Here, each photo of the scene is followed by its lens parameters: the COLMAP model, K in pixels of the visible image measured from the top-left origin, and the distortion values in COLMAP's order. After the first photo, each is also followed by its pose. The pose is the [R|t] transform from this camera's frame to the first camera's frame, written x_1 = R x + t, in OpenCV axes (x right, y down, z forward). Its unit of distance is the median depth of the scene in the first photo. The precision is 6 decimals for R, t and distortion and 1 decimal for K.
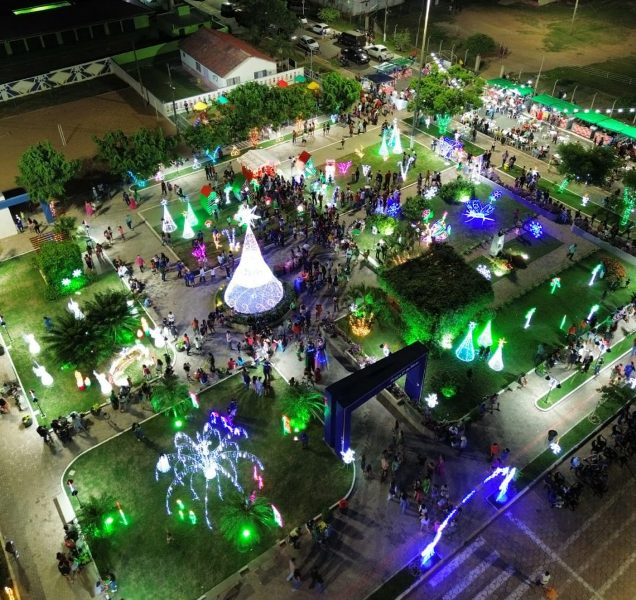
lens RADIAL K [[562.9, 0, 317.8], [0, 562.9, 298.5], [0, 0, 1]] dist [0.010148, 0.003137]
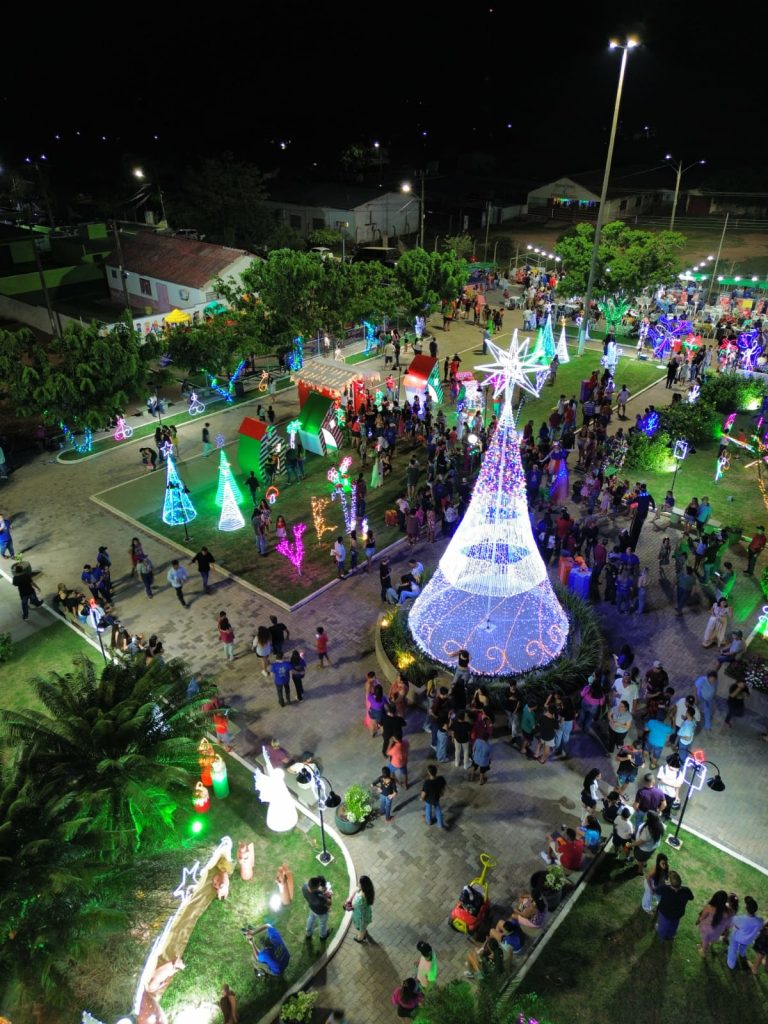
lens RADIAL K [[753.1, 0, 407.3], [0, 753.1, 506.7], [0, 0, 1]] dist [0.068118, -0.064541]
pose [[0.974633, -0.115489, 0.191709, -0.206495], [0.154590, 0.966791, -0.203510, 0.010612], [-0.161839, 0.227984, 0.960121, 0.429375]]
